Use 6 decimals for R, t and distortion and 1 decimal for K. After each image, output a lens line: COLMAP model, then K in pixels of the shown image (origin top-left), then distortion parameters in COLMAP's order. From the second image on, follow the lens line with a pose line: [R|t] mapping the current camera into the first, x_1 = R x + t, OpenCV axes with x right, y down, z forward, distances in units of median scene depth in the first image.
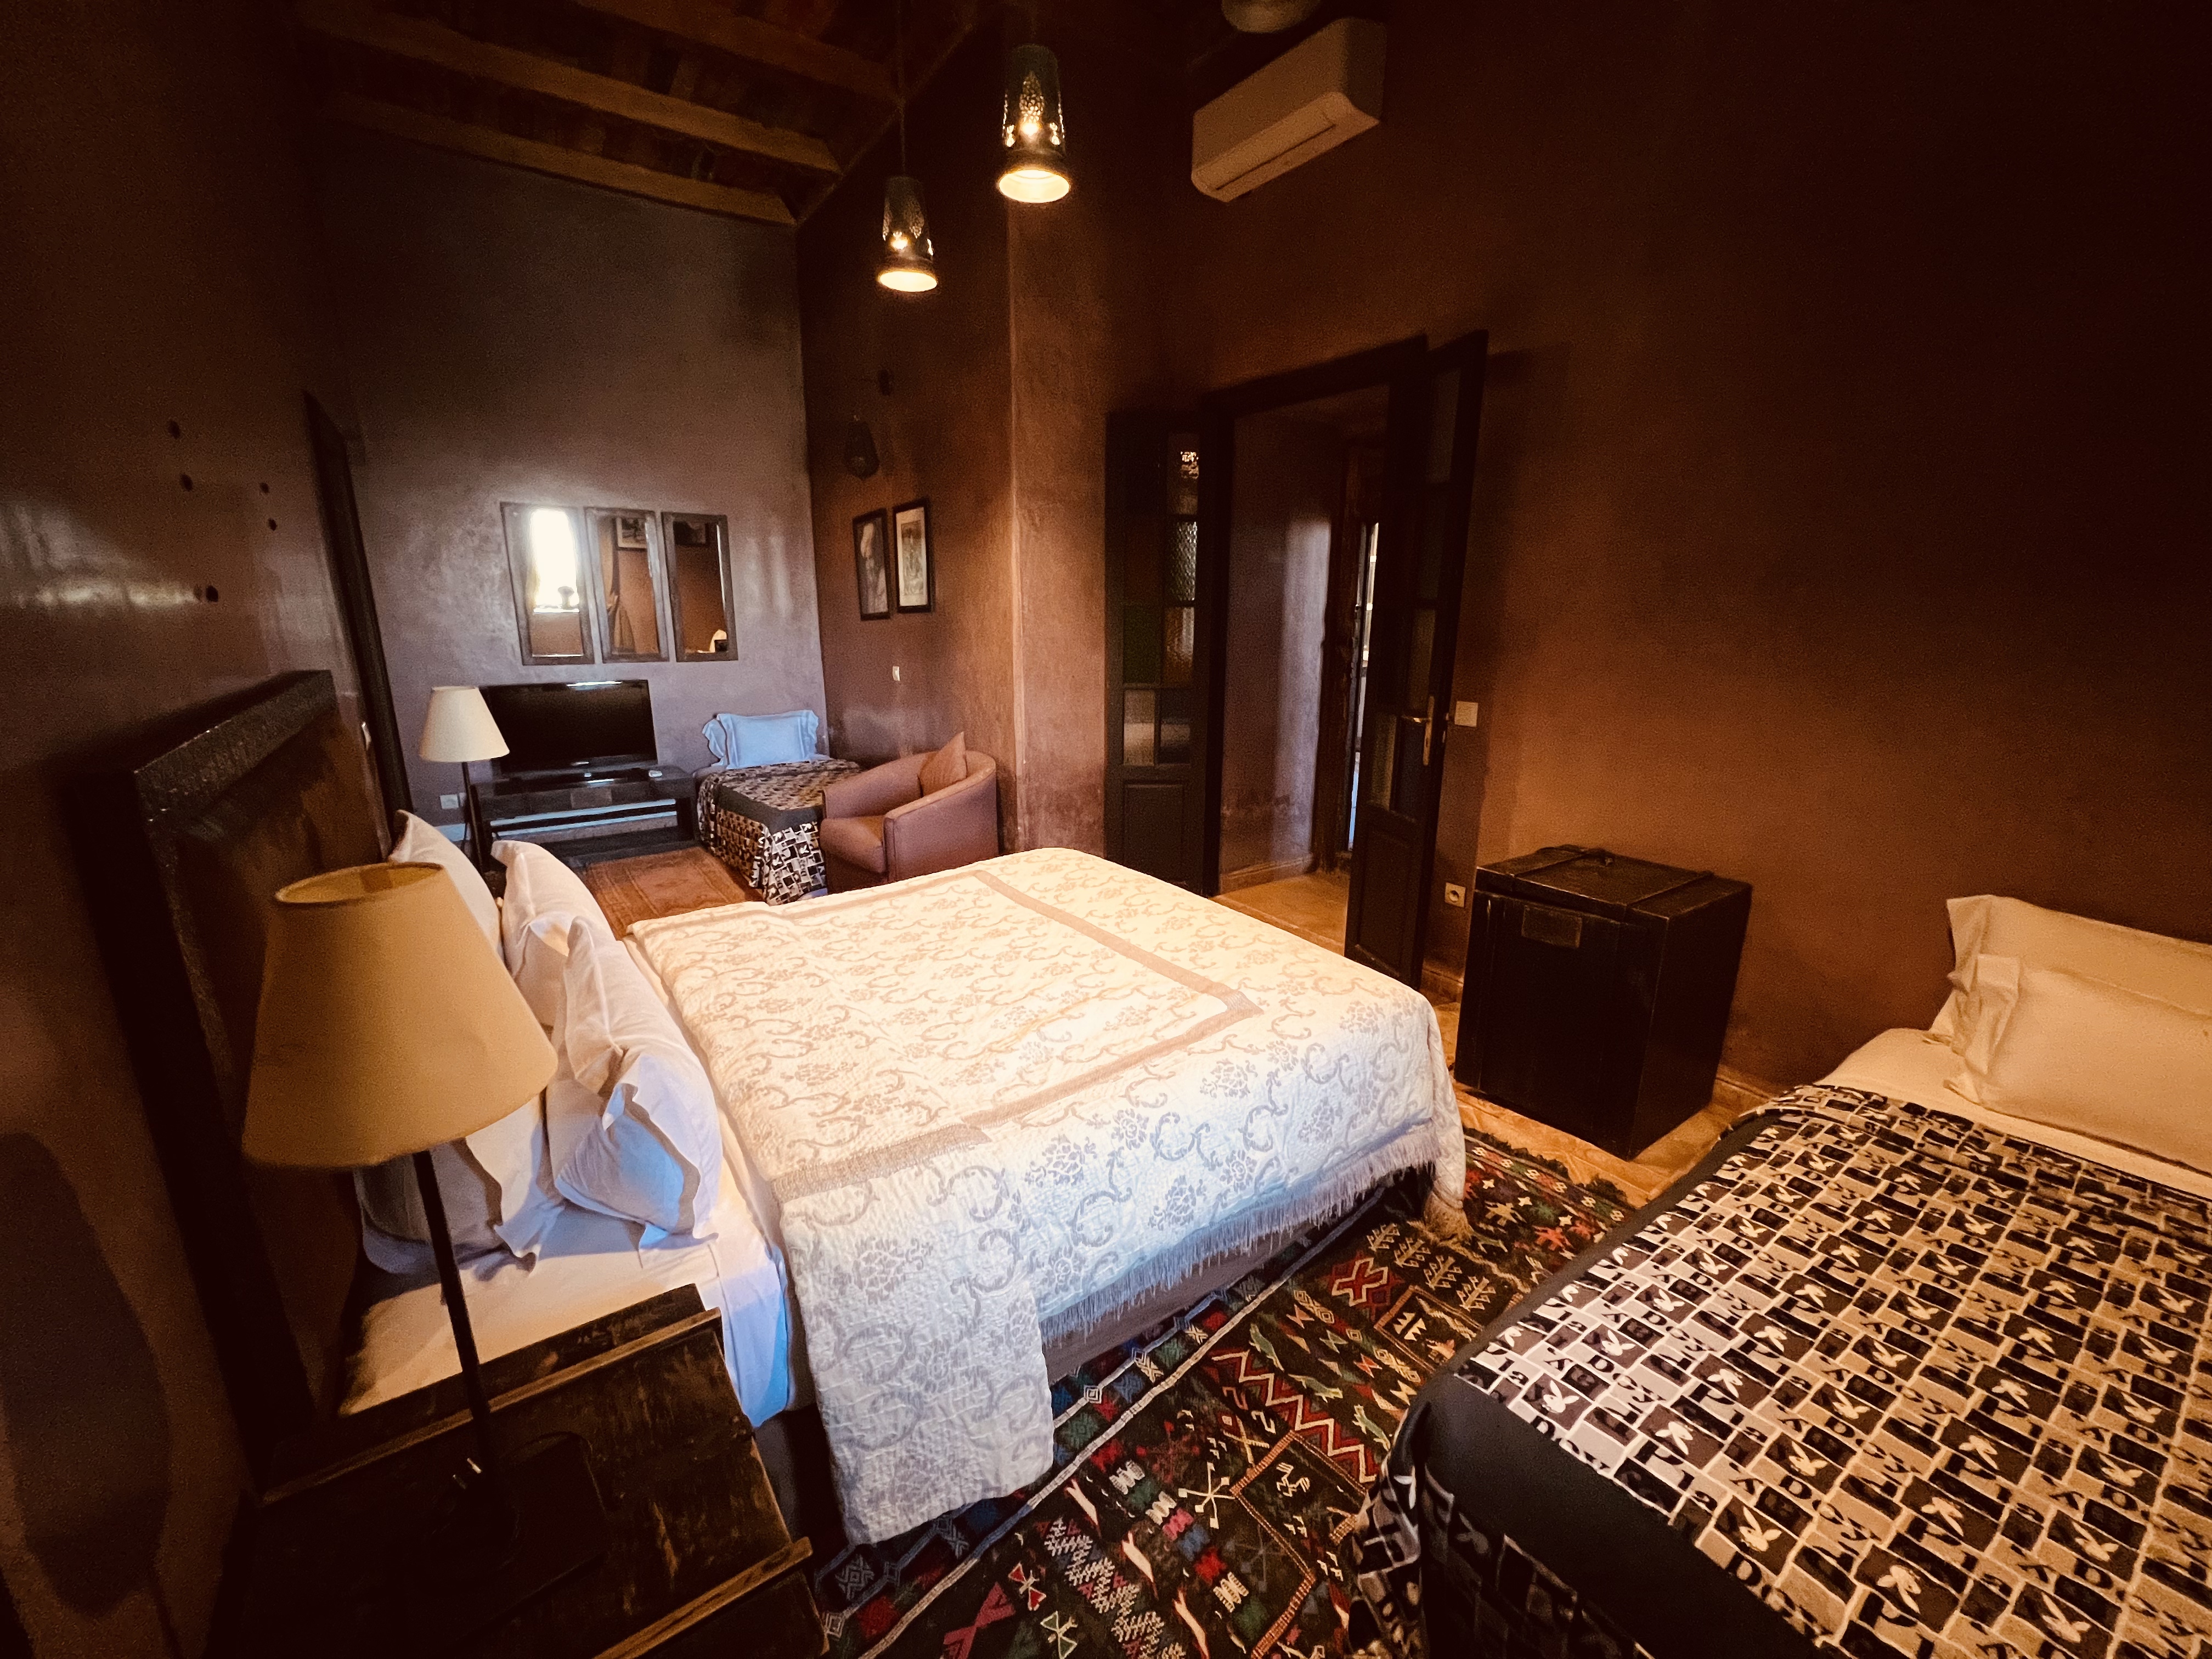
lens RADIAL K [[883.8, 0, 1088.8], [0, 883.8, 856.5], [0, 0, 1]] dist [-0.005212, 0.001654]
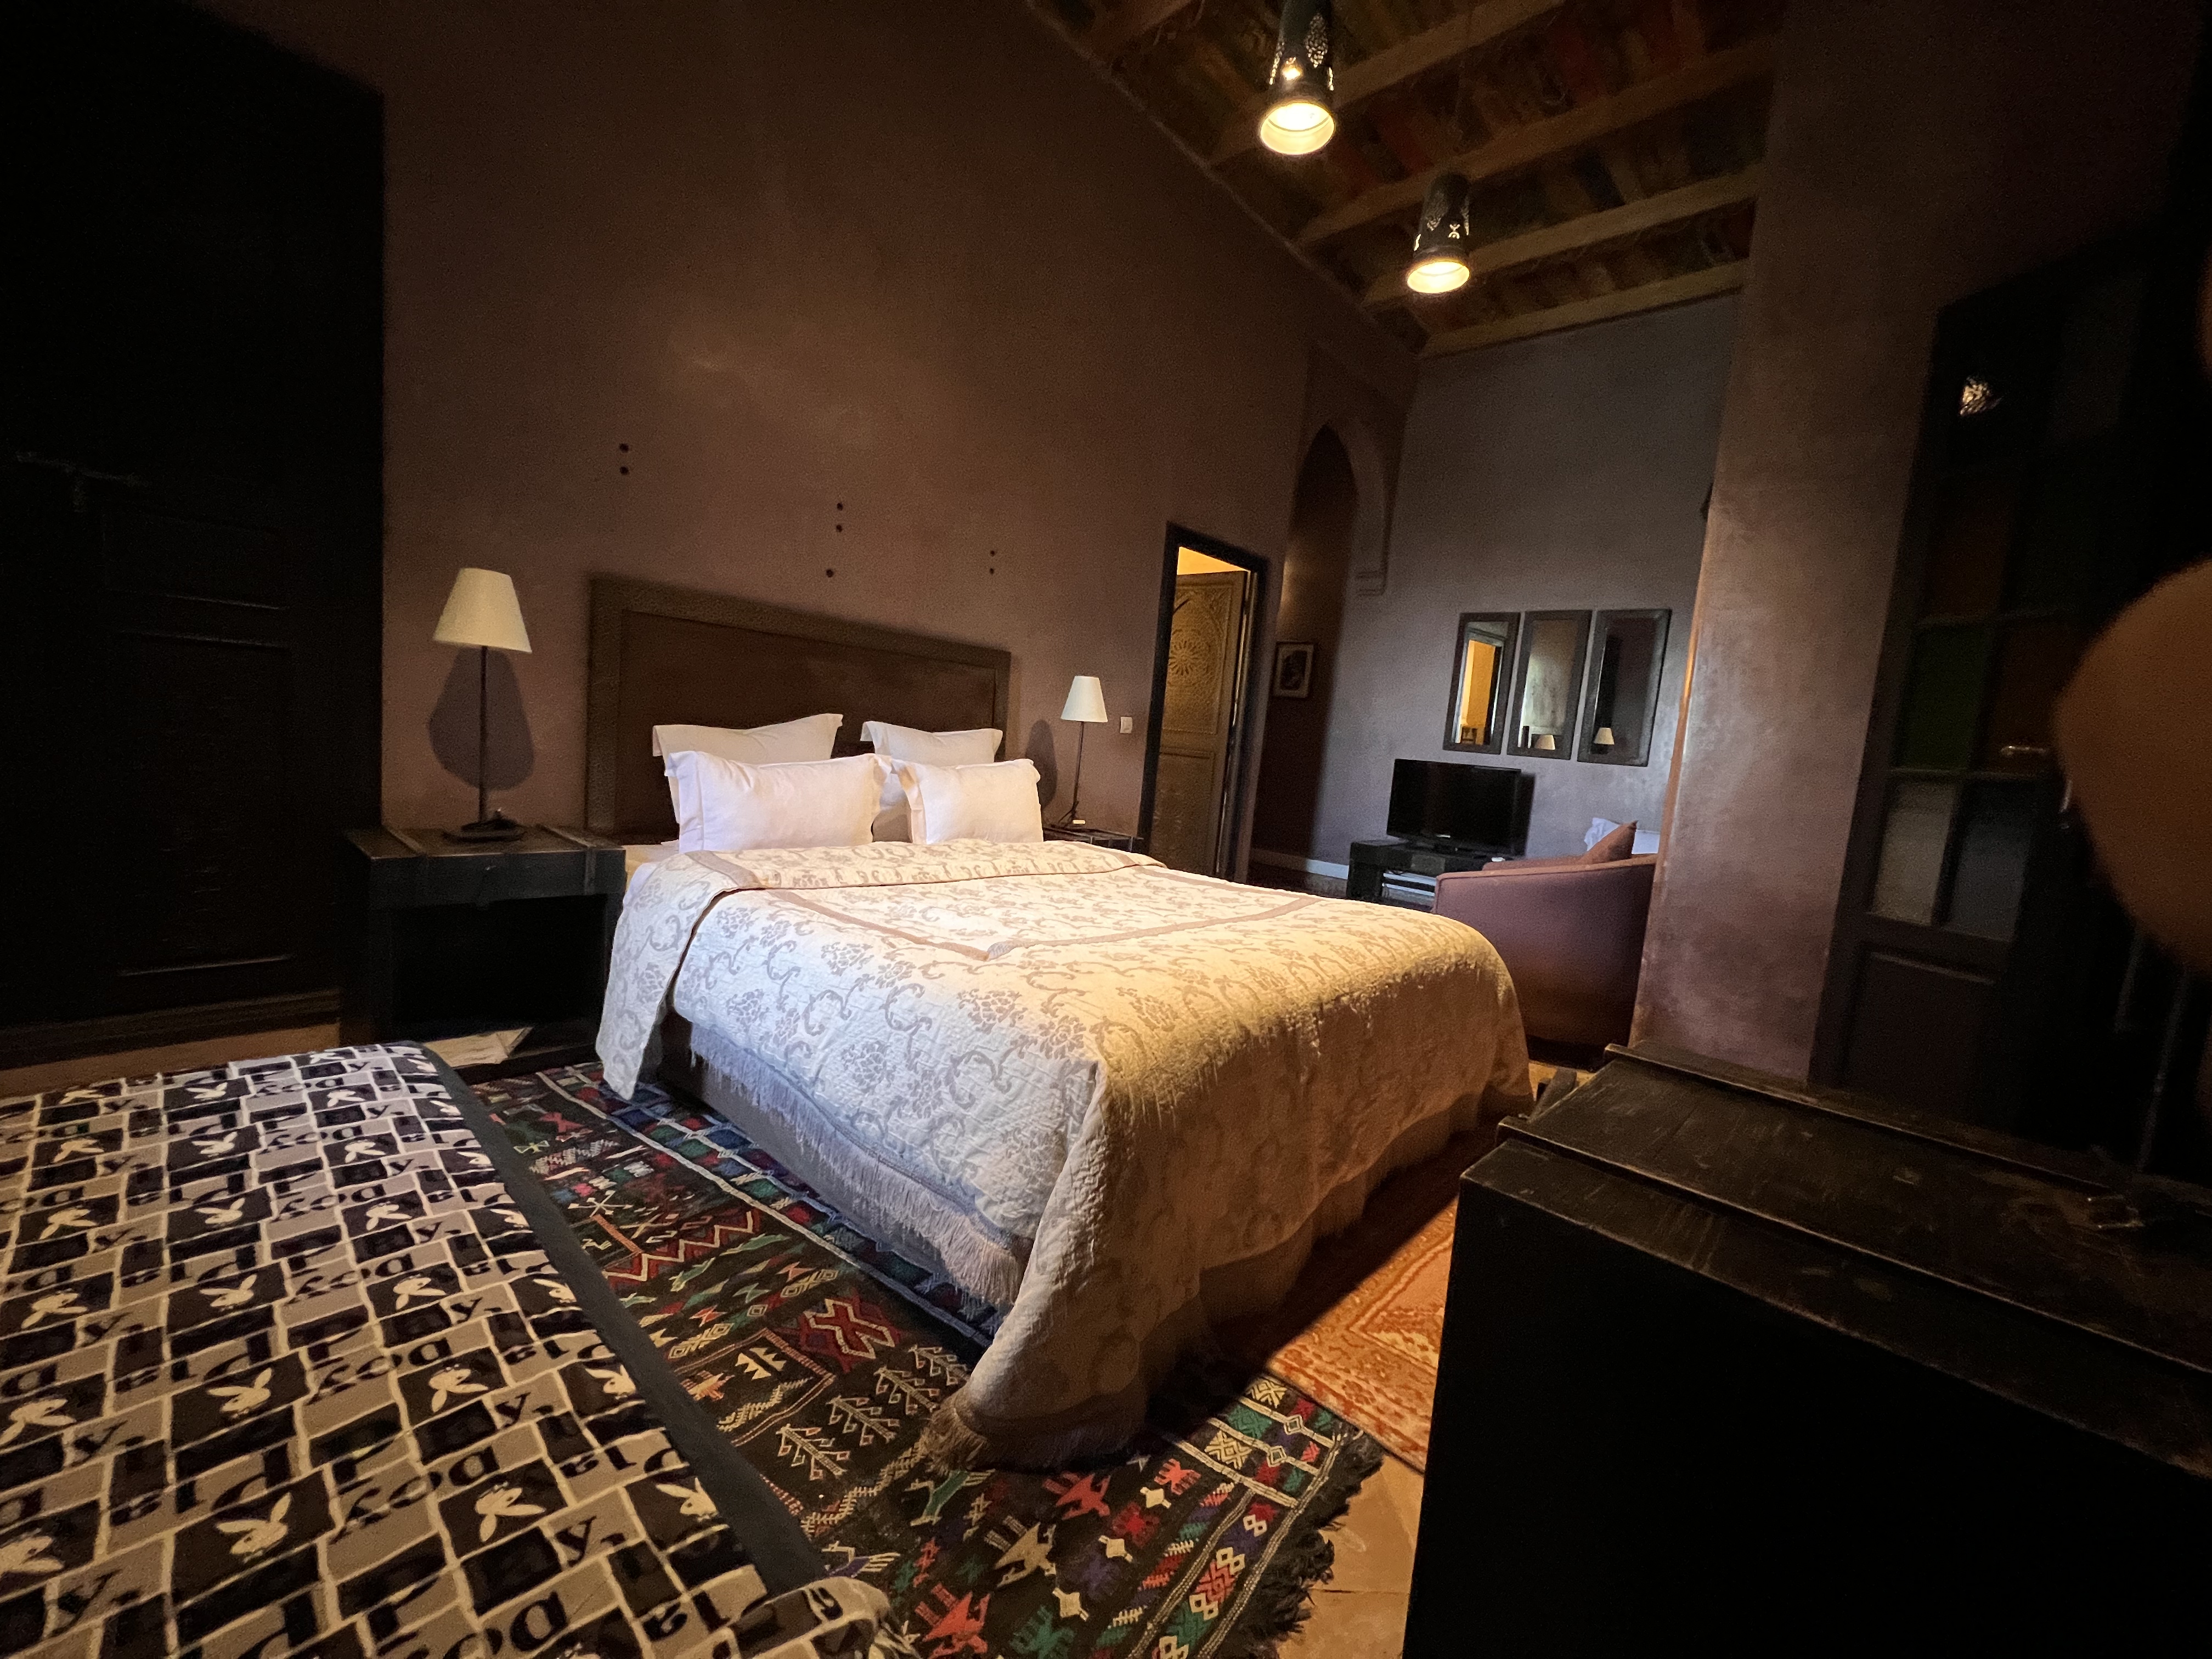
lens RADIAL K [[883.8, 0, 1098.7], [0, 883.8, 826.8], [0, 0, 1]] dist [-0.005212, 0.001654]
pose [[0.213201, 0.124301, -0.969069, 1.102097], [-0.353313, 0.934556, 0.042143, -0.014463], [0.910887, 0.333399, 0.243165, 0.949410]]
